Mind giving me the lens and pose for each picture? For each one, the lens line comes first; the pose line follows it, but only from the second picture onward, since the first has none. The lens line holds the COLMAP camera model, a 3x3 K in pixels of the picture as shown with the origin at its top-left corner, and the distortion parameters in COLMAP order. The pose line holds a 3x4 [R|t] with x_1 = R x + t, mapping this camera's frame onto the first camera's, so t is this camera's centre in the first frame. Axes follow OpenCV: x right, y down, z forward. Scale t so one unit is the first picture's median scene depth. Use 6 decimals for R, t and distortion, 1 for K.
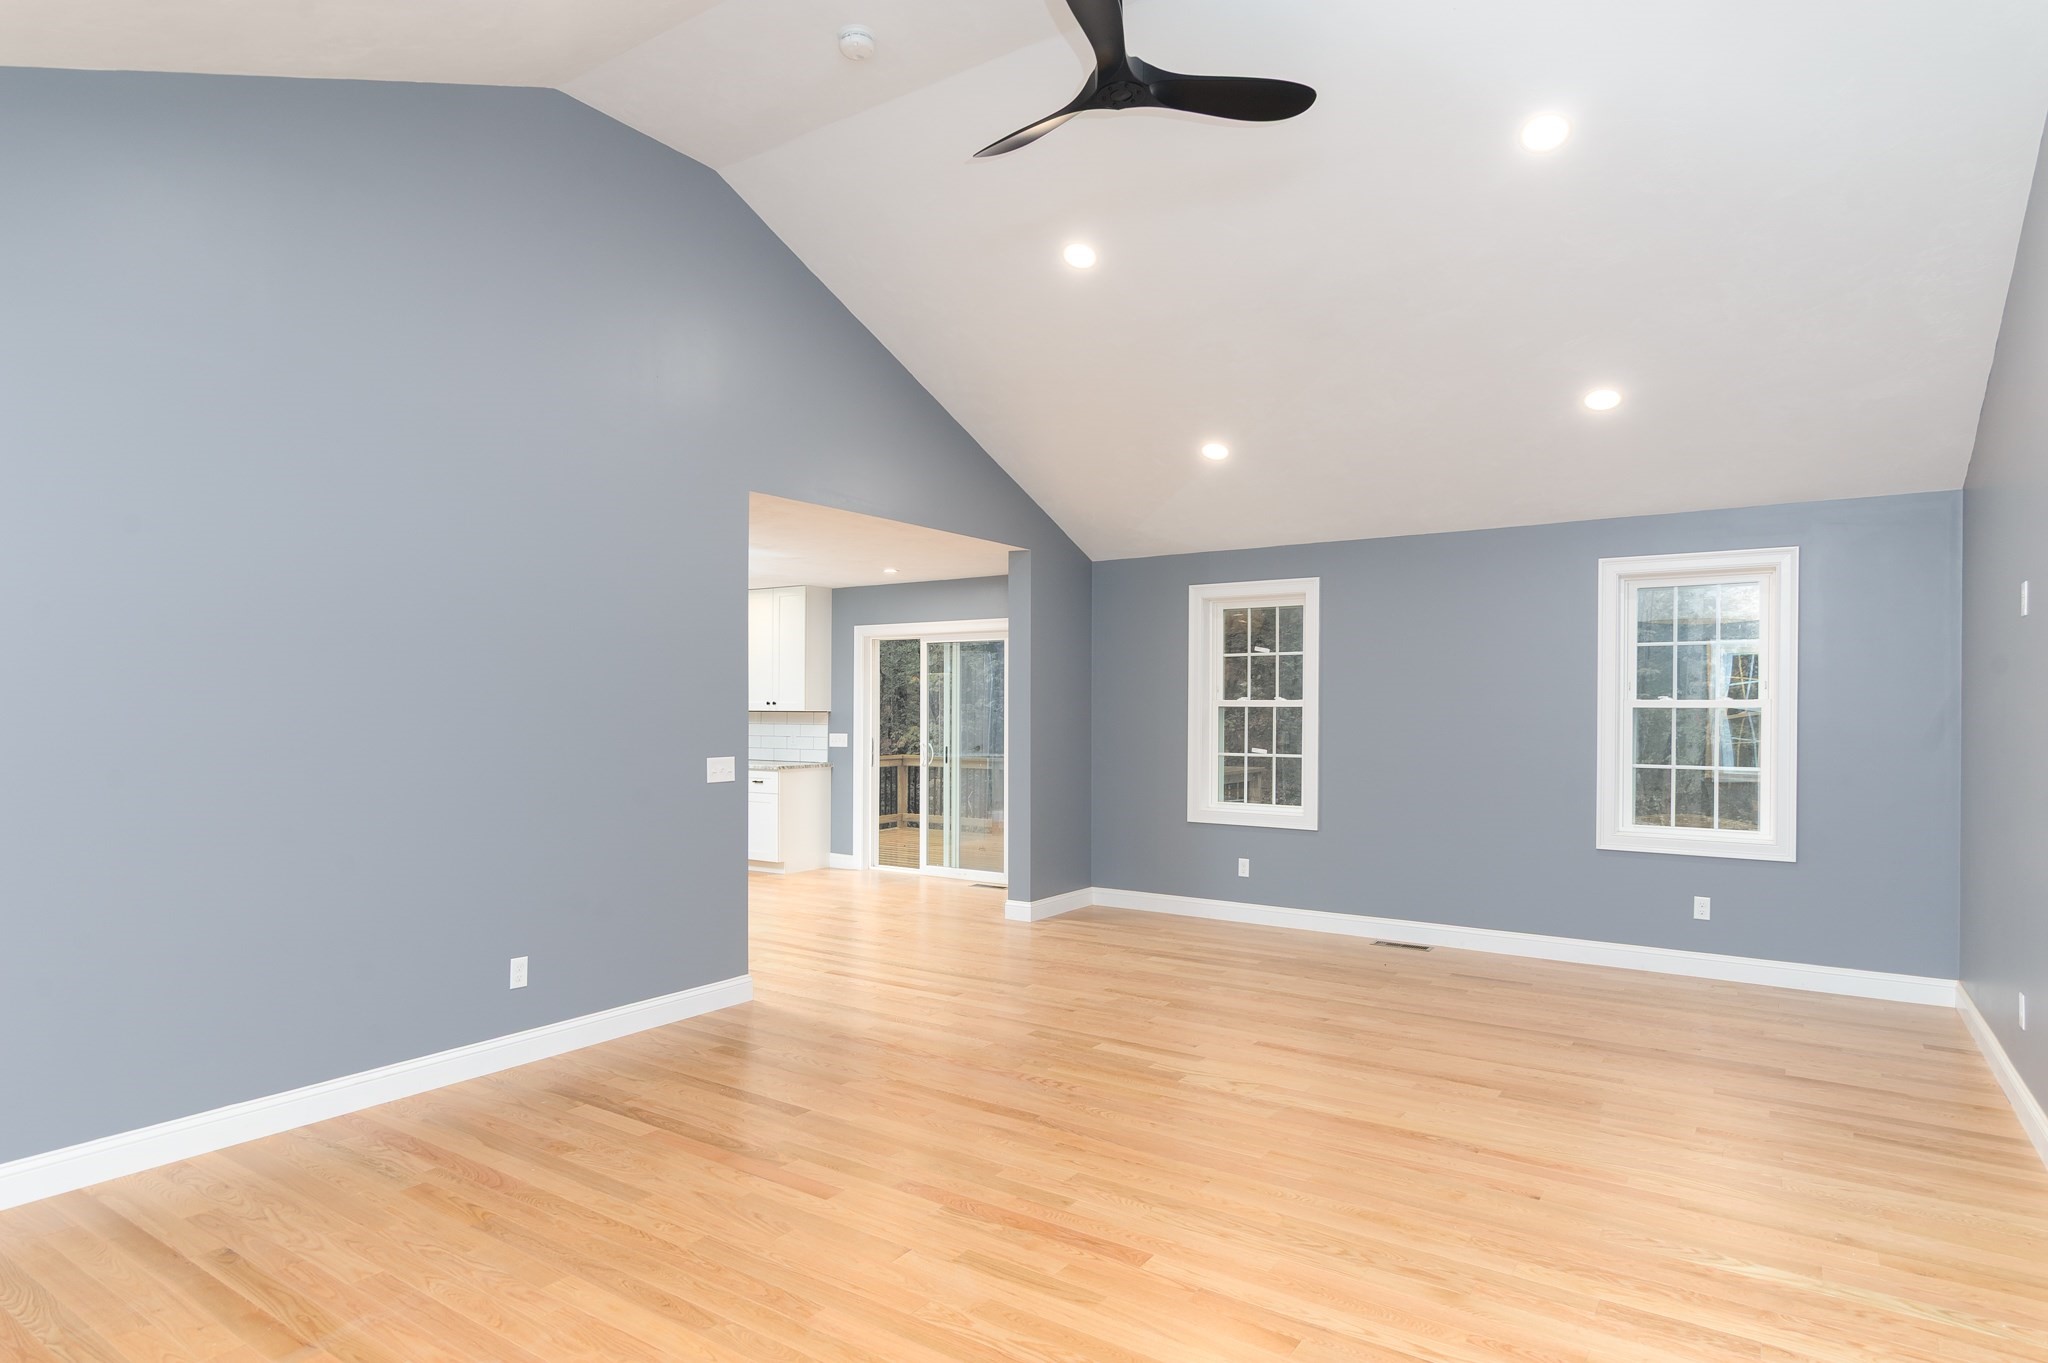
lens RADIAL K [[1146.1, 0, 1000.1], [0, 1146.1, 707.5], [0, 0, 1]] dist [0.015262, -0.001408]
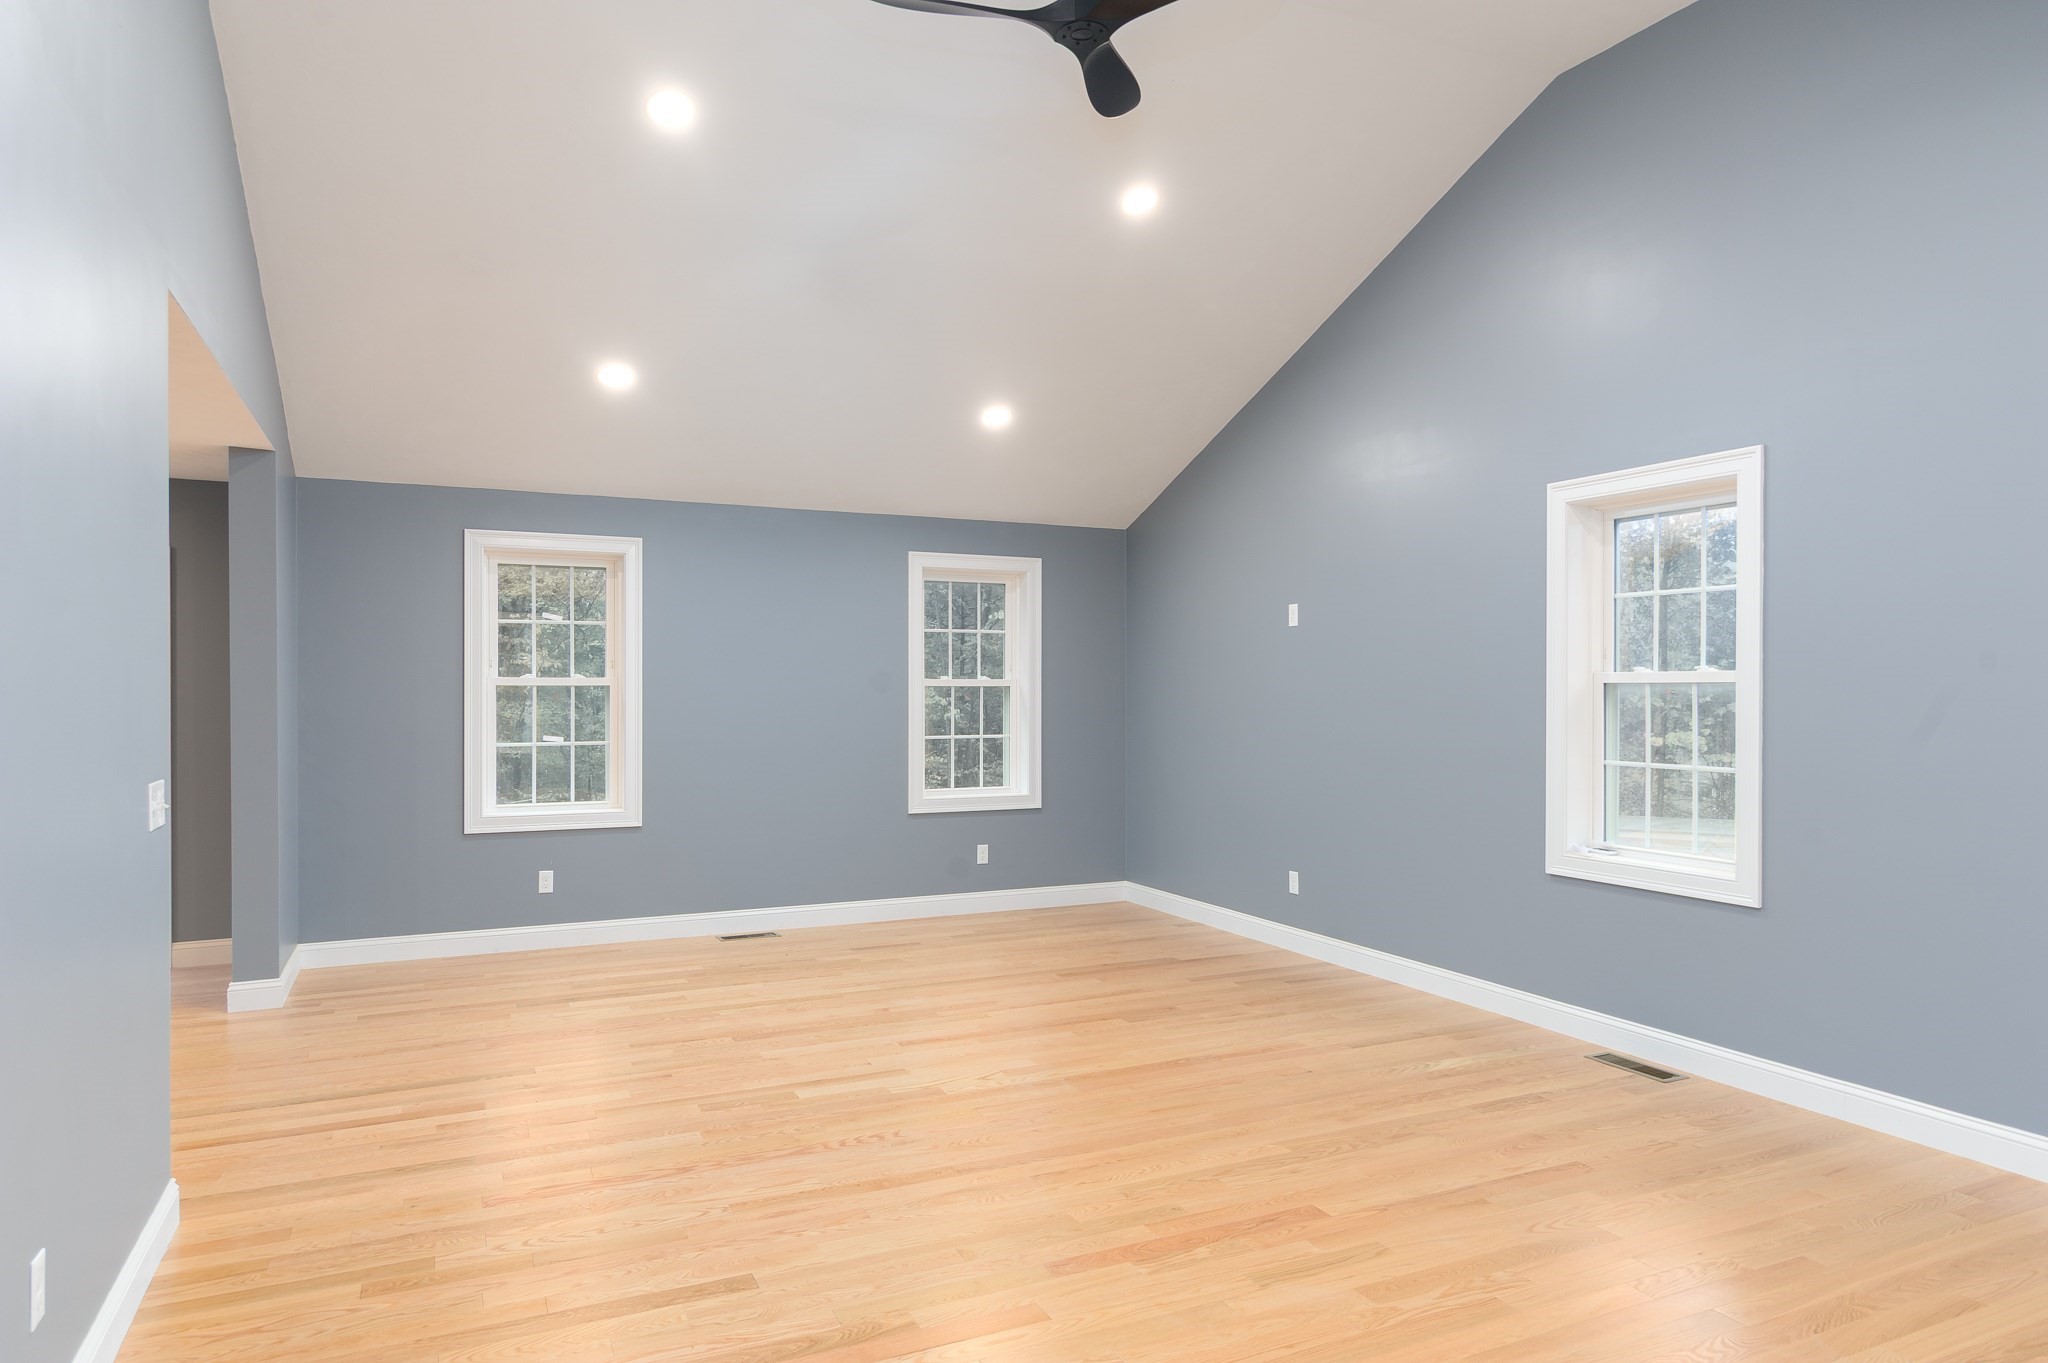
lens RADIAL K [[1251.1, 0, 1015.1], [0, 1251.1, 687.0], [0, 0, 1]] dist [0.002843, -0.001889]
pose [[0.497942, -0.002644, 0.867207, -0.620294], [0.001447, 0.999996, 0.002218, -0.001511], [-0.867209, 0.000151, 0.497944, 0.413355]]
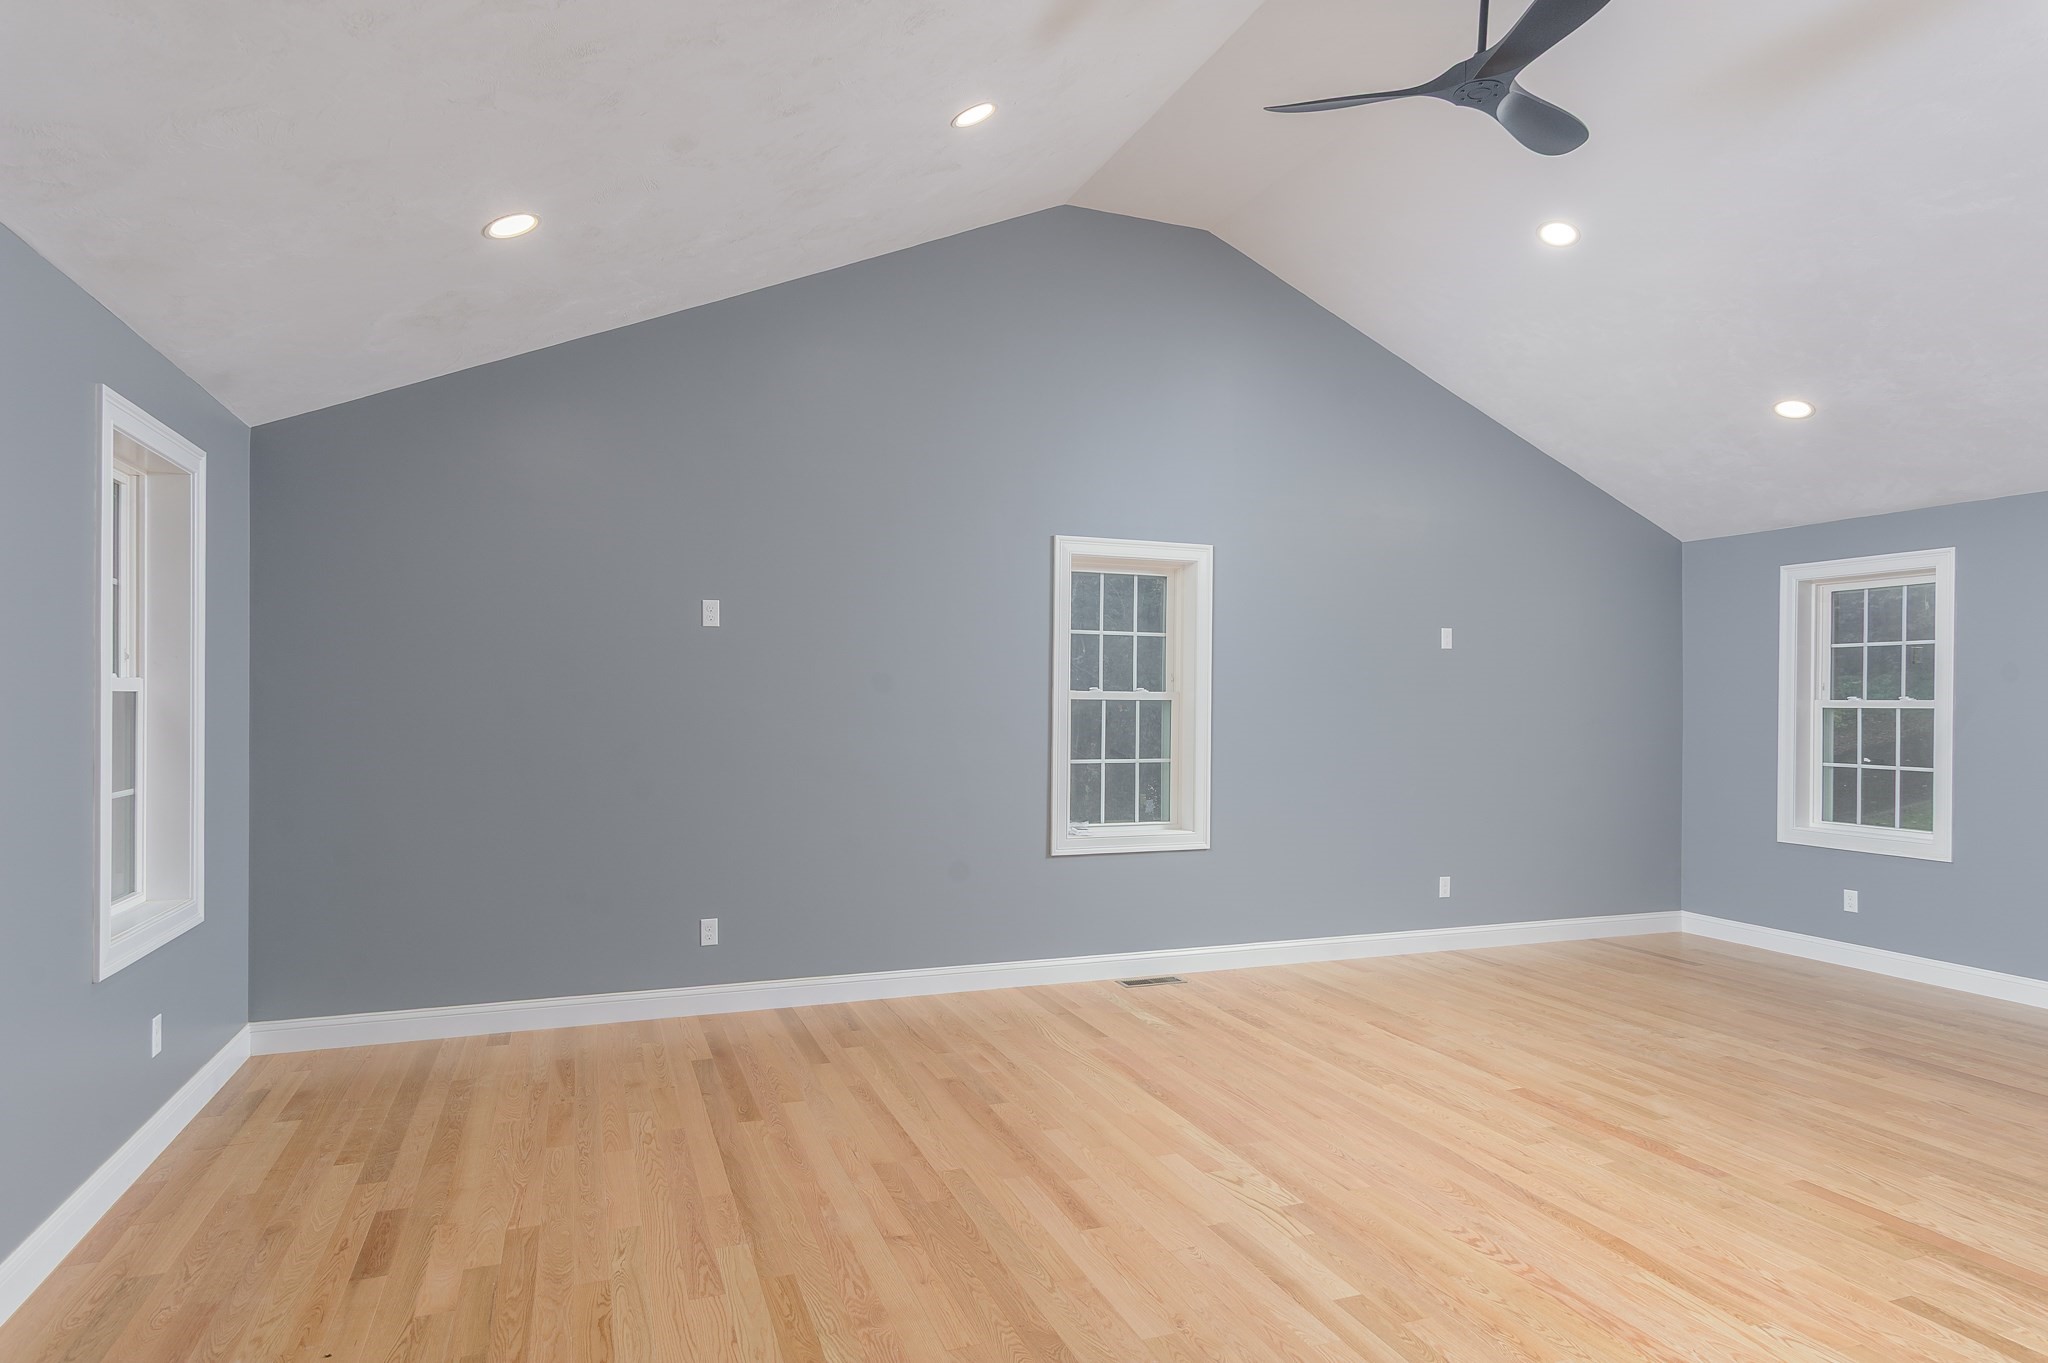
lens RADIAL K [[1148.4, 0, 1015.5], [0, 1148.4, 602.8], [0, 0, 1]] dist [0.002776, -0.001579]
pose [[-0.827988, 0.038084, 0.559451, -0.112260], [-0.010186, 0.996505, -0.082911, -0.000021], [-0.560653, -0.074348, -0.824706, 1.588370]]
